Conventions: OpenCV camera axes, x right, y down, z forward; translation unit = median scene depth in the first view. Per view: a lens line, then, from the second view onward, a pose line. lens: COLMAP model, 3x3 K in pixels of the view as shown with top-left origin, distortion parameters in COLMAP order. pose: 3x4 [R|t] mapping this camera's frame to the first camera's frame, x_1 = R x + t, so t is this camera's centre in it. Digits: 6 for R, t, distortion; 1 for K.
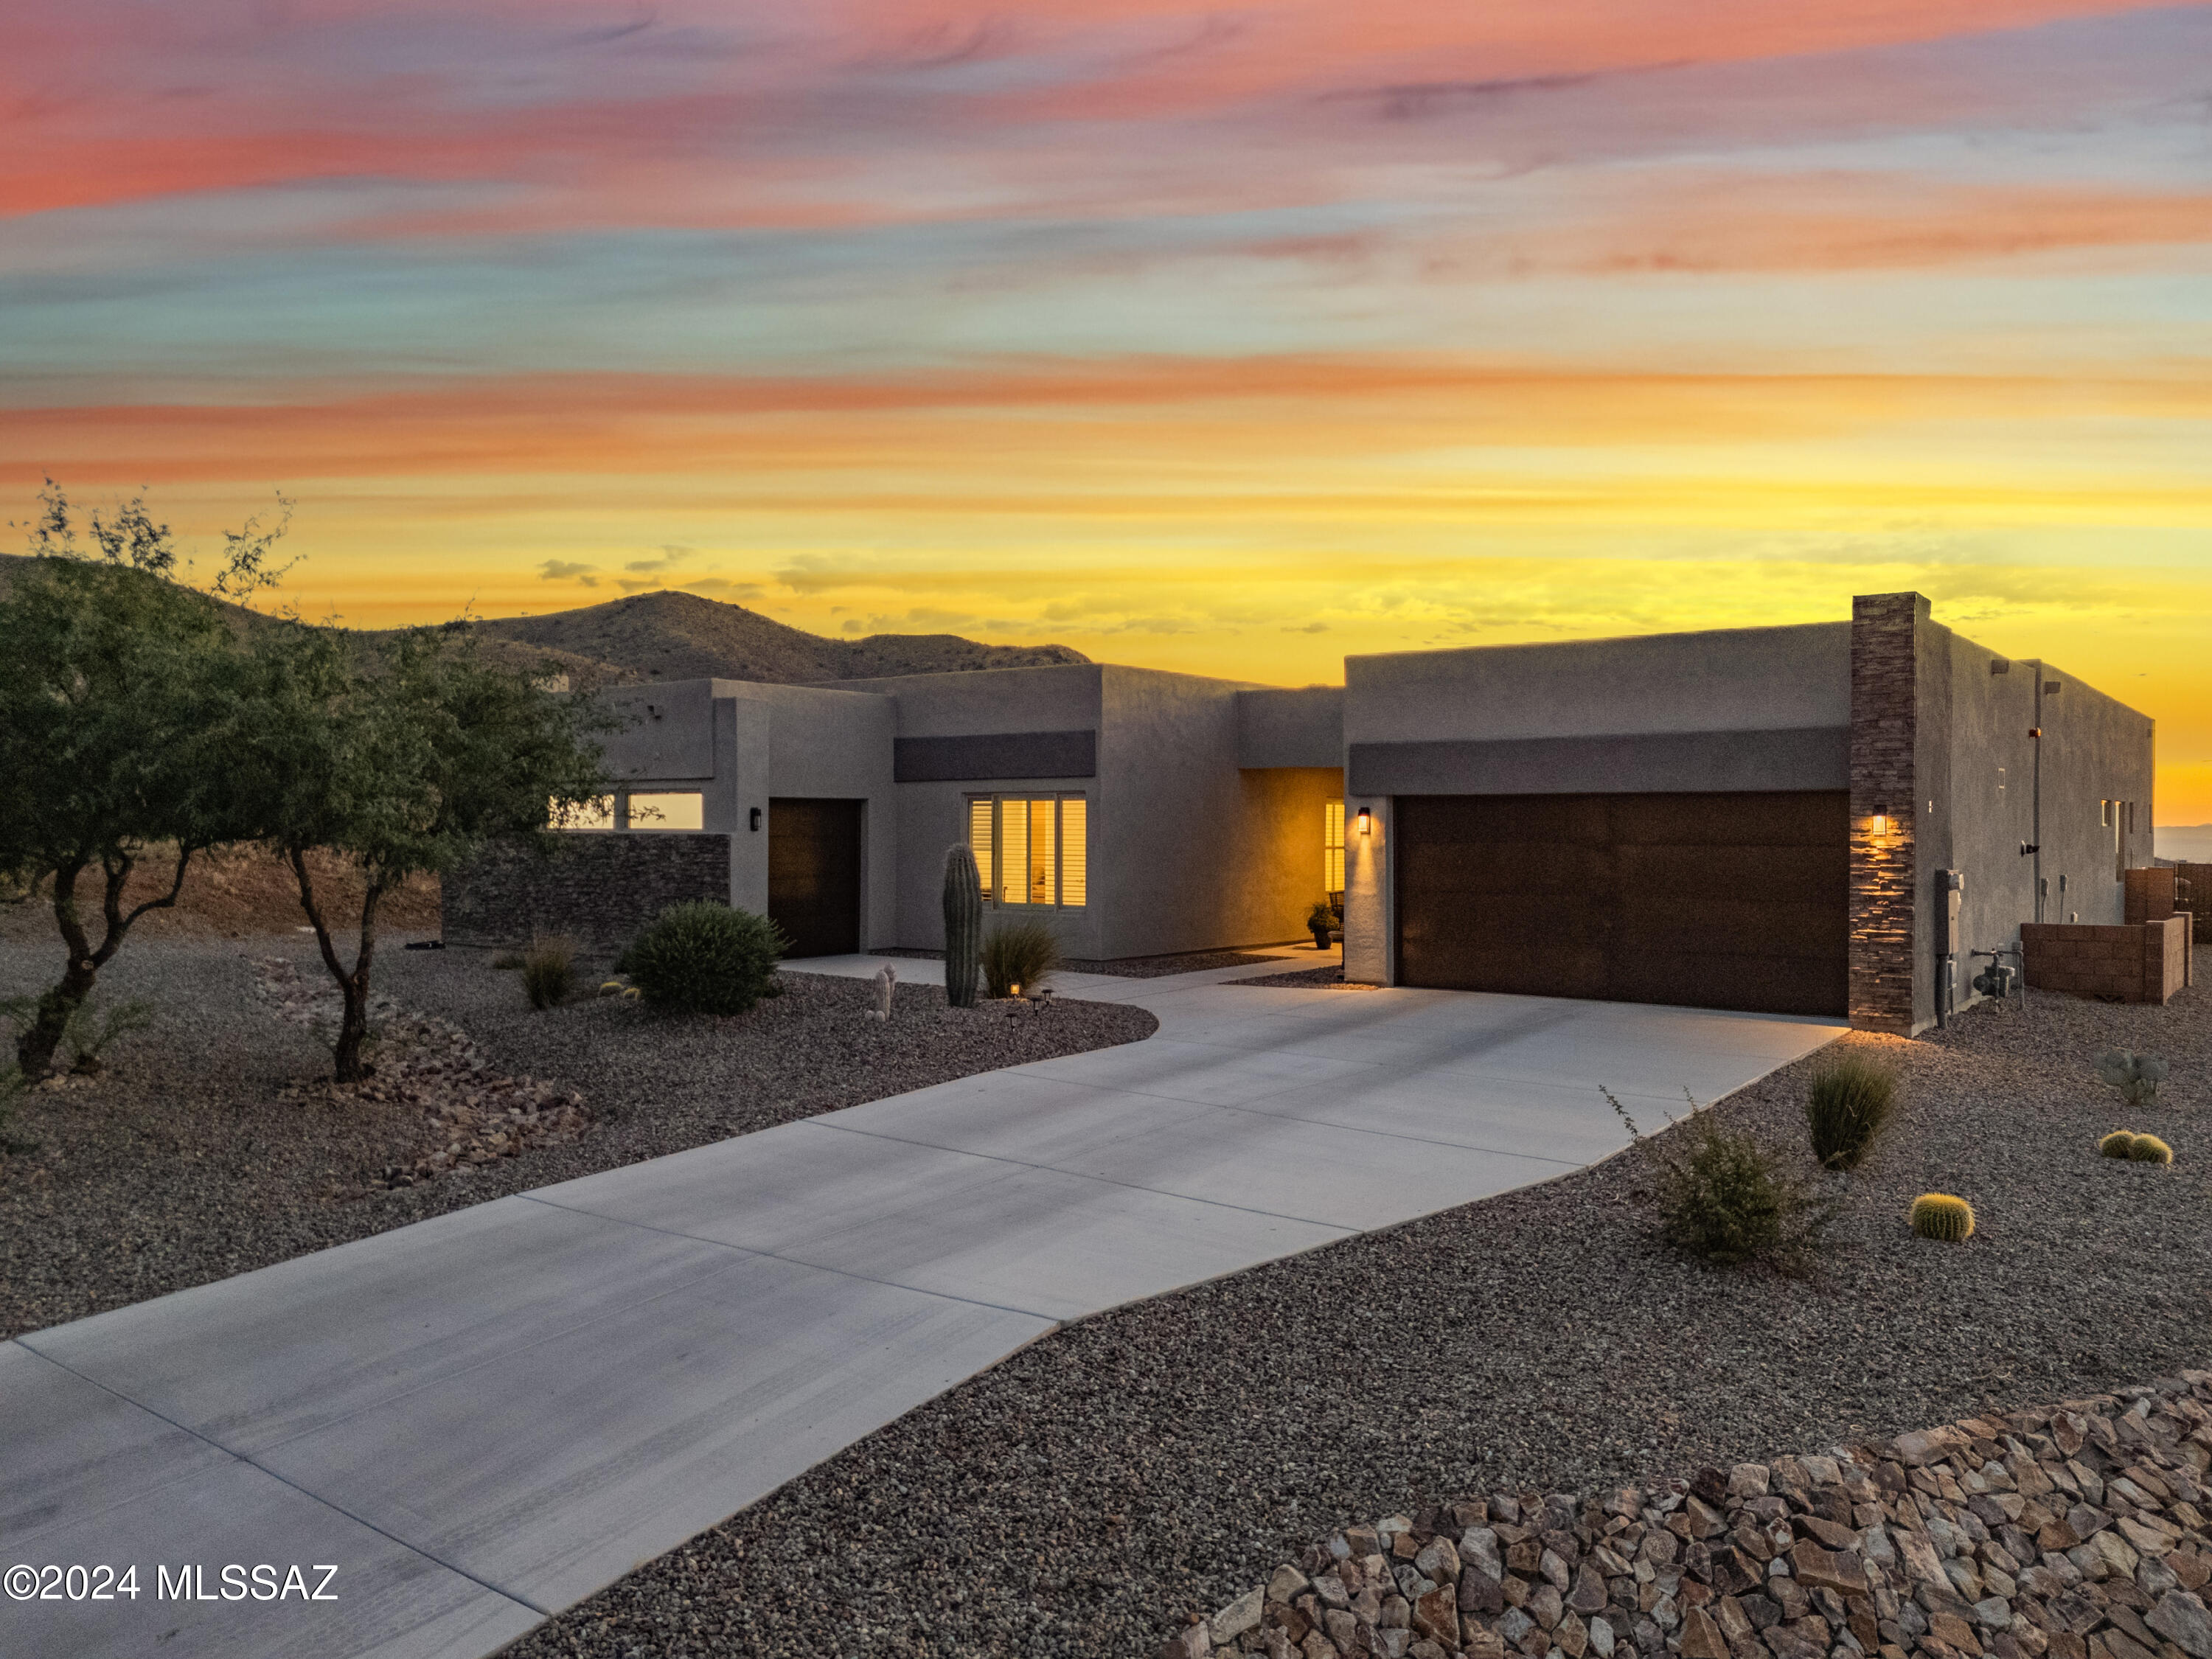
lens RADIAL K [[1969.8, 0, 1106.0], [0, 1969.8, 829.5], [0, 0, 1]] dist [0.081399, -0.114066]
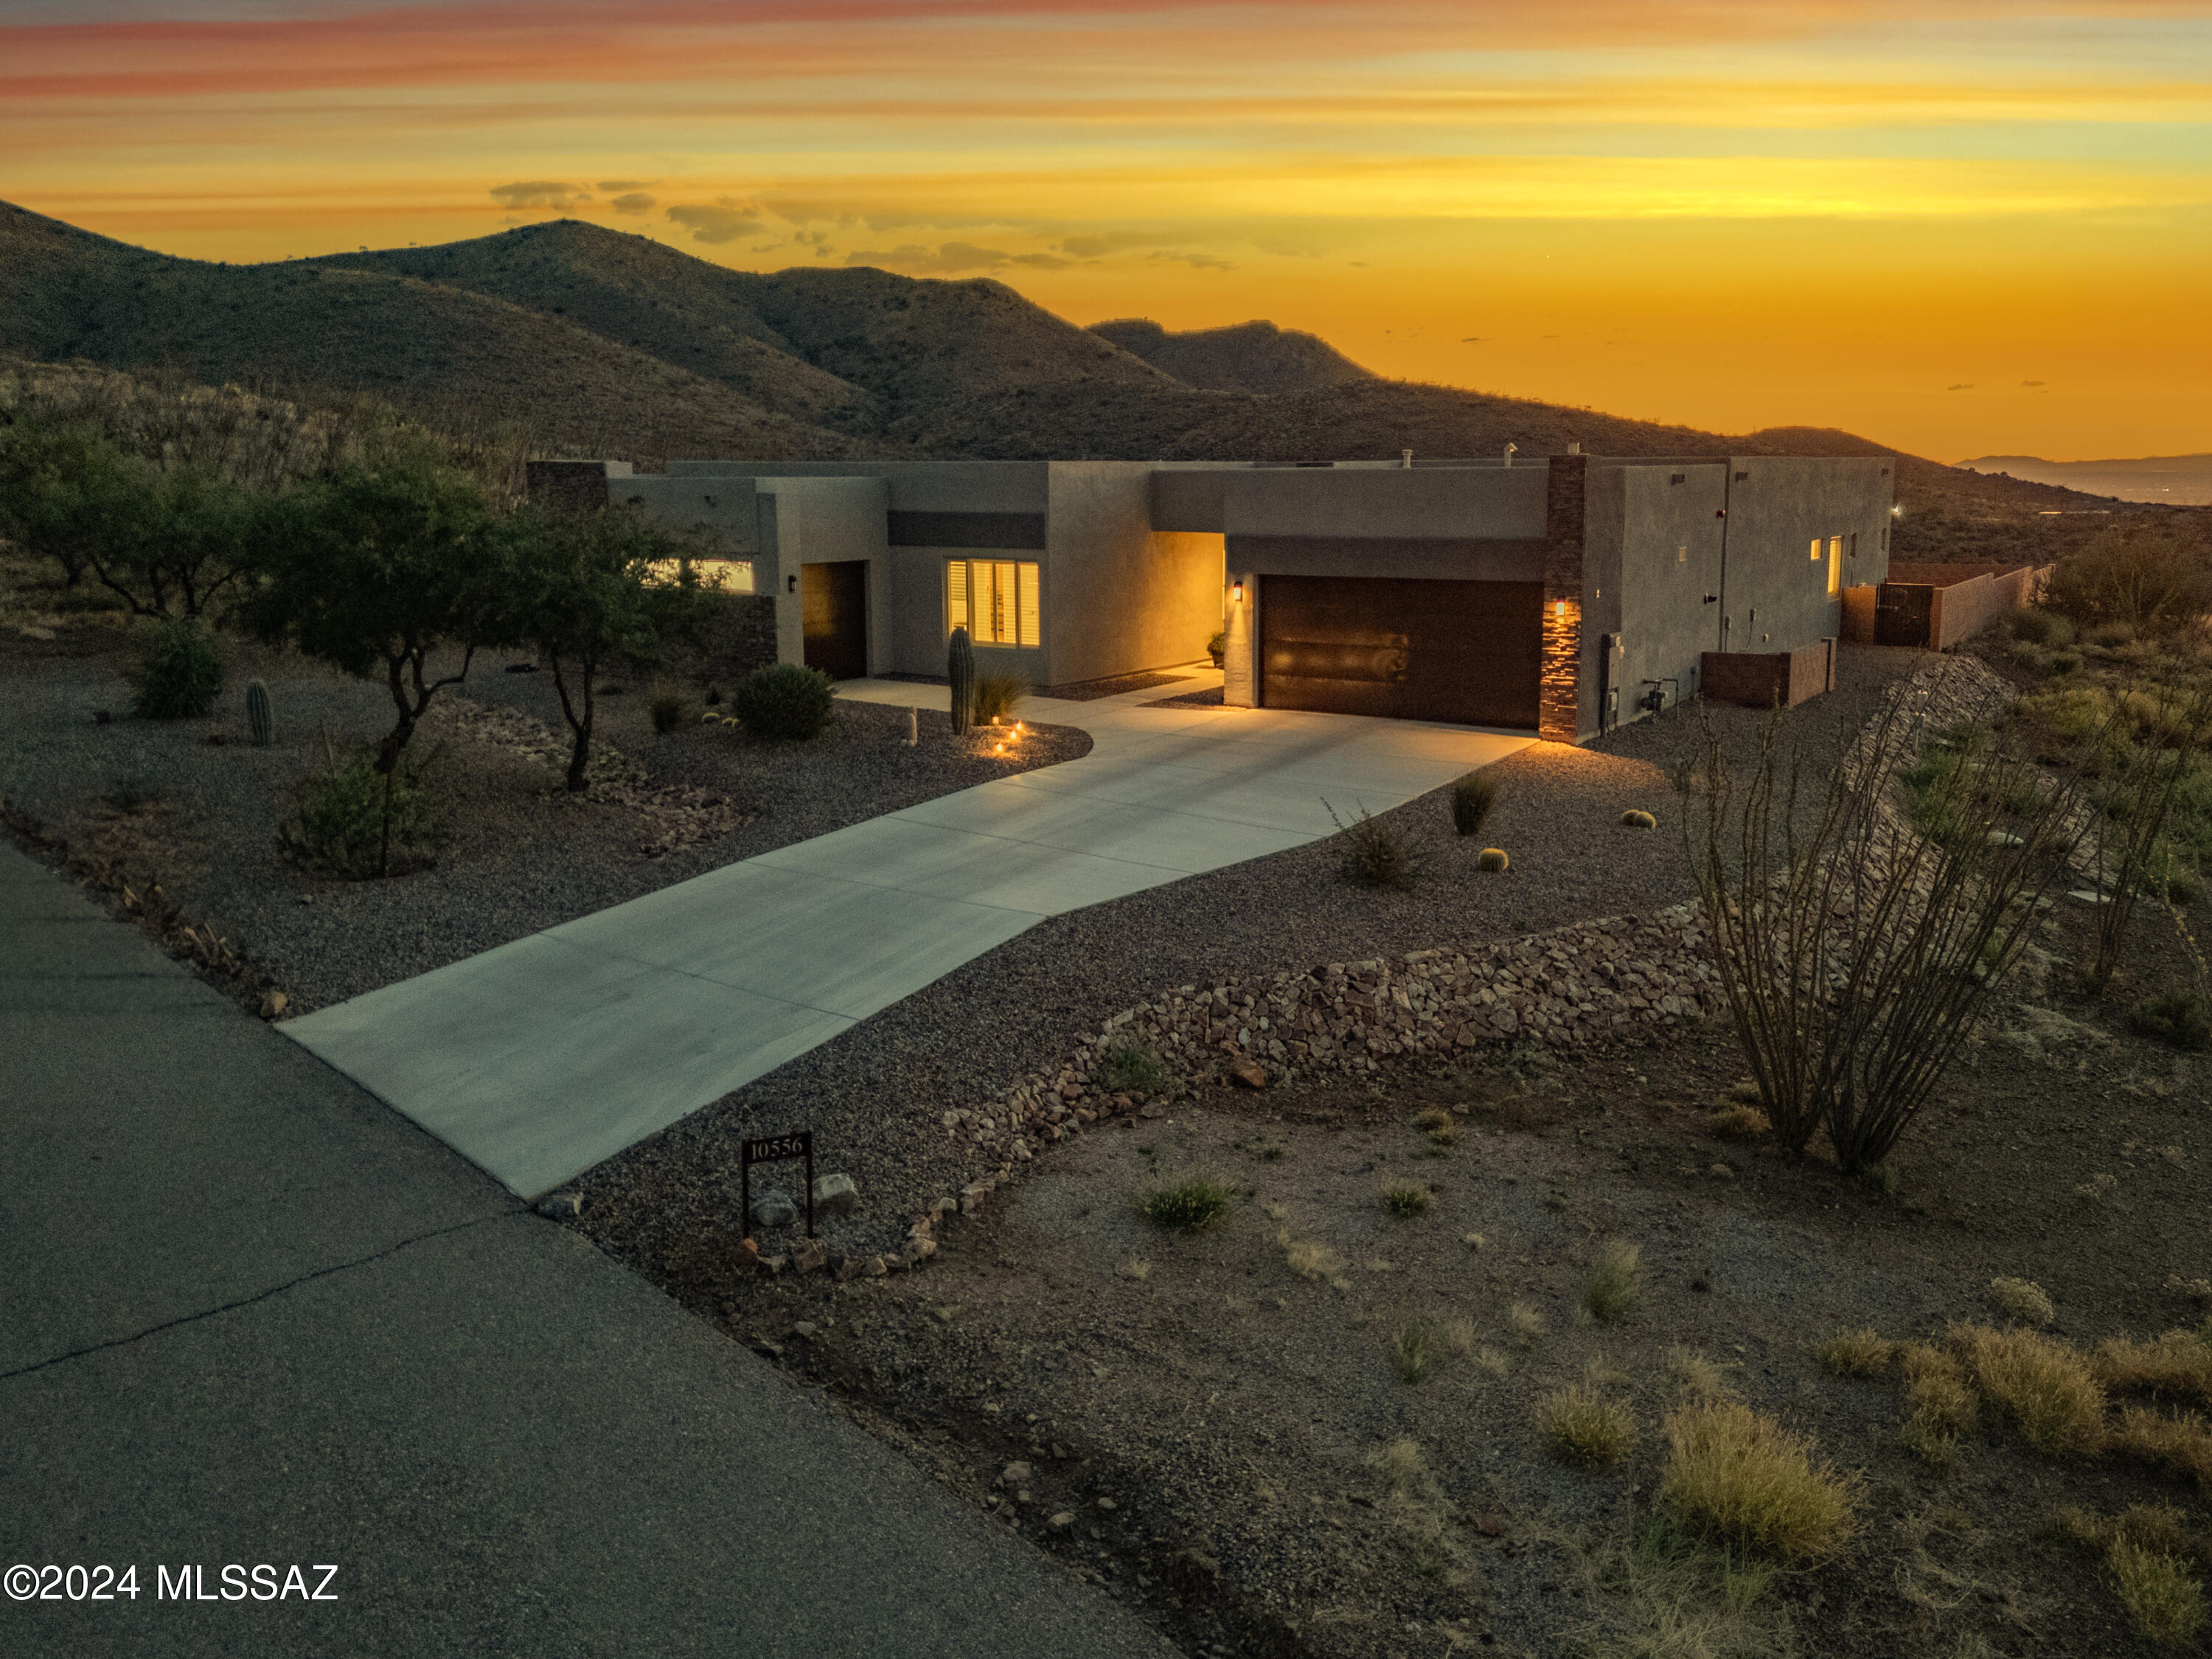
lens RADIAL K [[1969.8, 0, 1106.0], [0, 1969.8, 829.5], [0, 0, 1]] dist [0.081399, -0.114066]
pose [[0.999409, -0.015532, 0.030678, -0.011800], [0.009995, 0.984869, 0.173010, -0.109766], [-0.032901, -0.172601, 0.984442, -0.560171]]
